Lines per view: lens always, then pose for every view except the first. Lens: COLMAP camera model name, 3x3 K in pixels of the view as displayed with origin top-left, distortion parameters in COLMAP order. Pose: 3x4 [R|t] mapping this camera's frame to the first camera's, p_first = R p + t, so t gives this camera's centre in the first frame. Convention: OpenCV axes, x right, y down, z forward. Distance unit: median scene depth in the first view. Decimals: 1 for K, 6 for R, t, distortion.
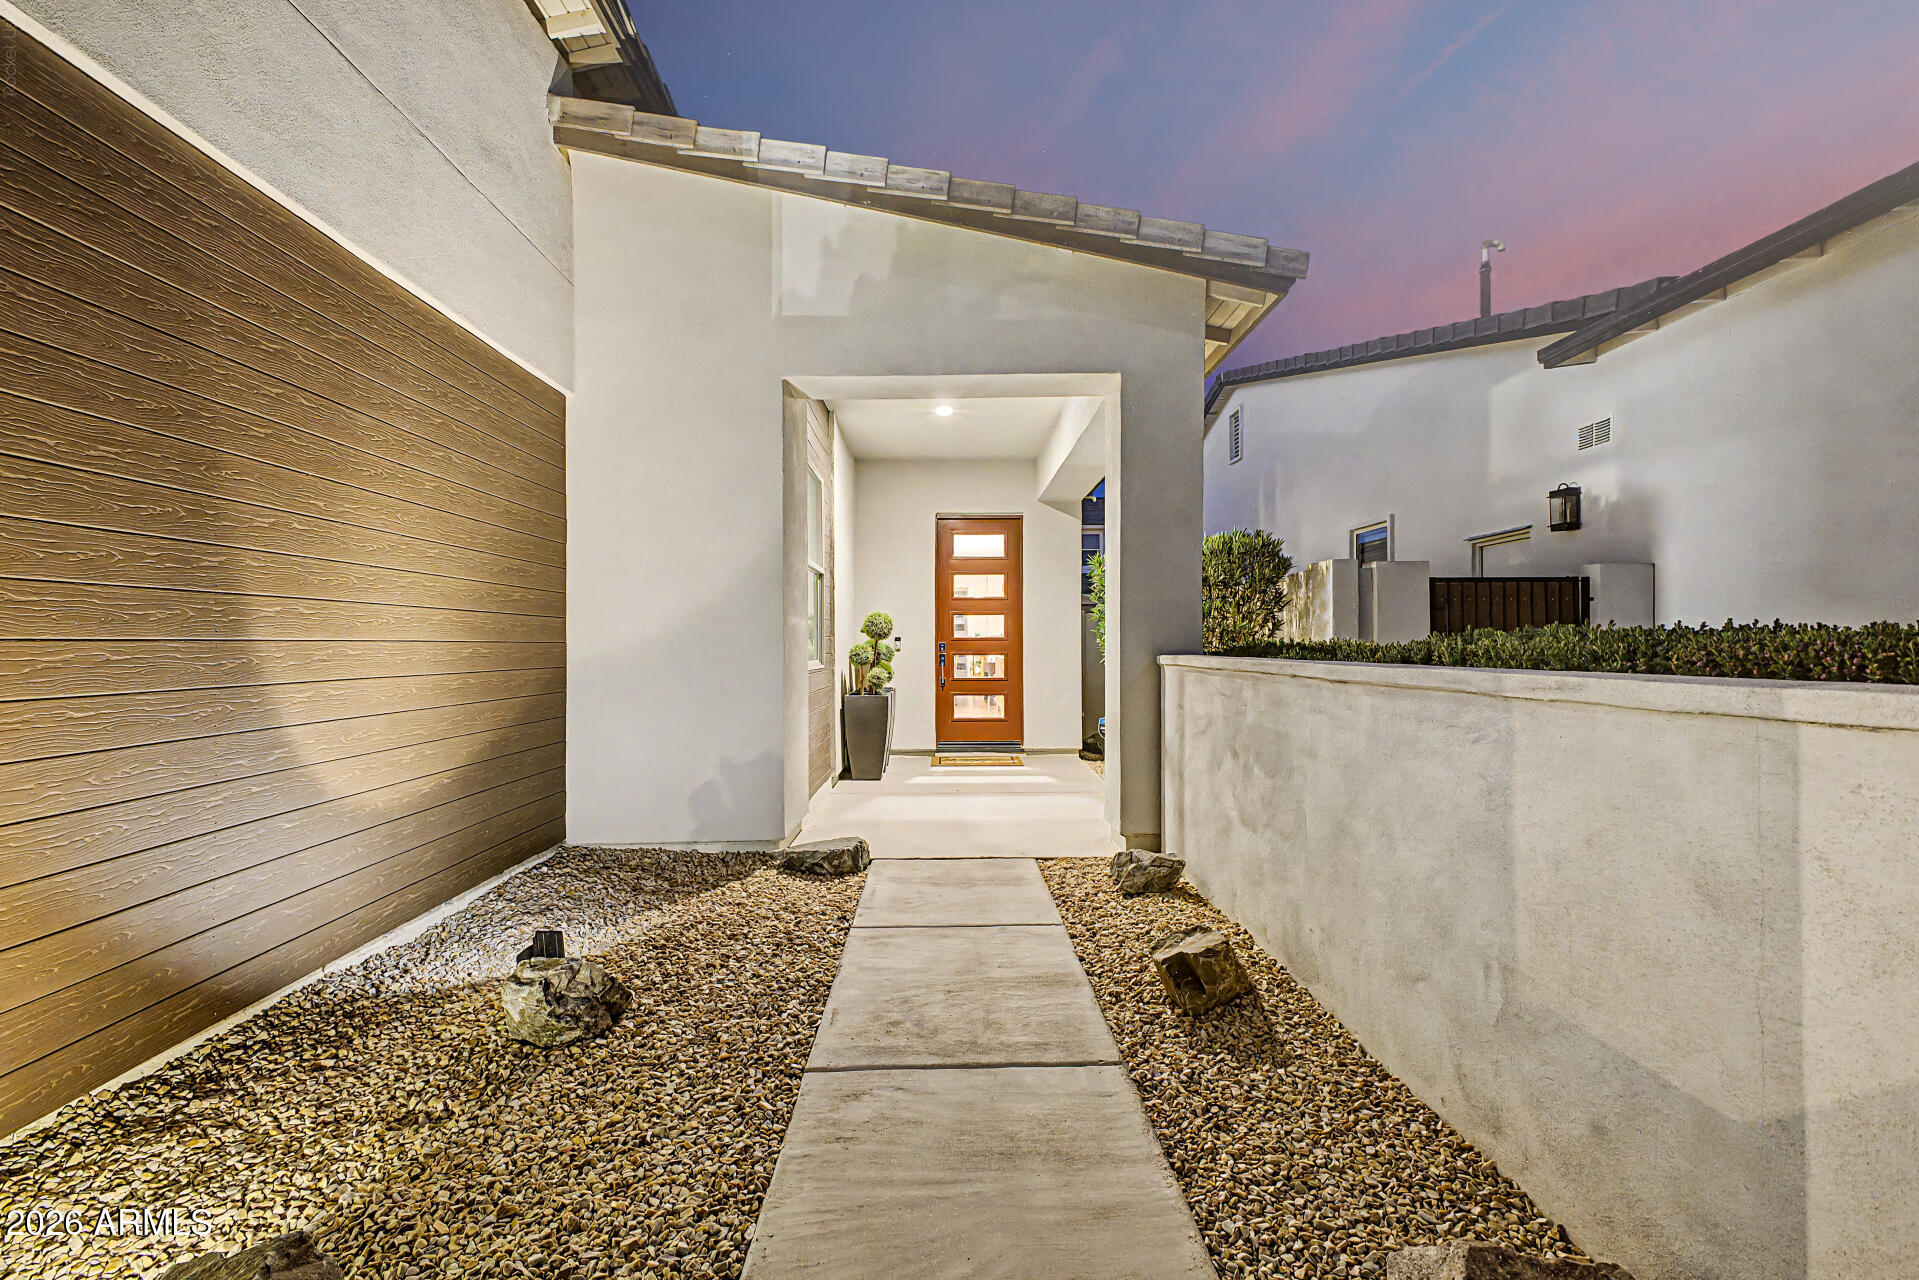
lens RADIAL K [[904.7, 0, 959.5], [0, 904.7, 640.0], [0, 0, 1]] dist [0.000229, 0.000001]
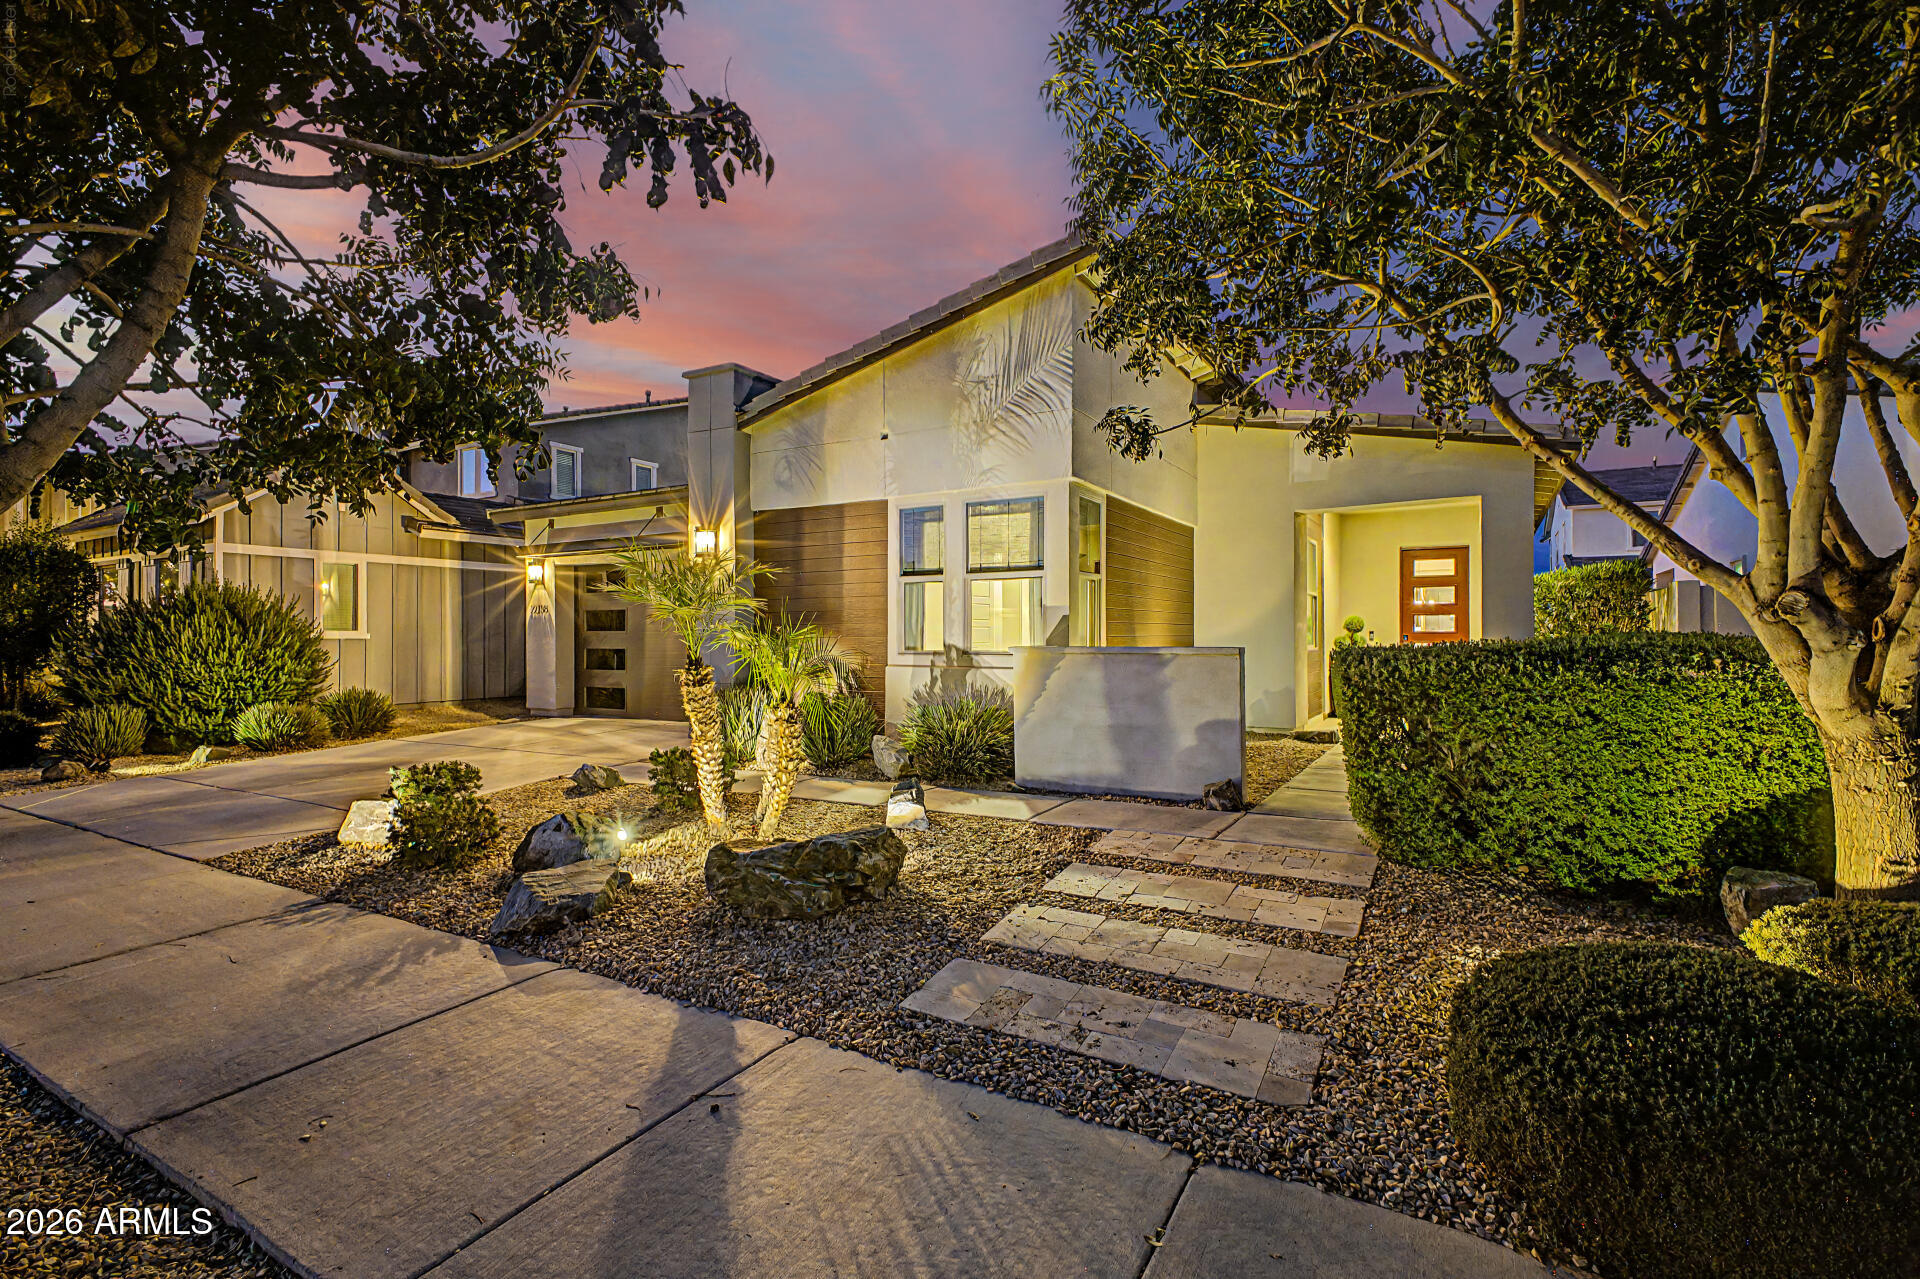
lens RADIAL K [[905.2, 0, 960.0], [0, 905.2, 639.5], [0, 0, 1]] dist [0.000229, 0.000001]
pose [[0.862250, 0.005944, -0.506449, 0.136416], [-0.001431, 0.999956, 0.009299, -0.004248], [0.506481, -0.007293, 0.862220, -0.833881]]
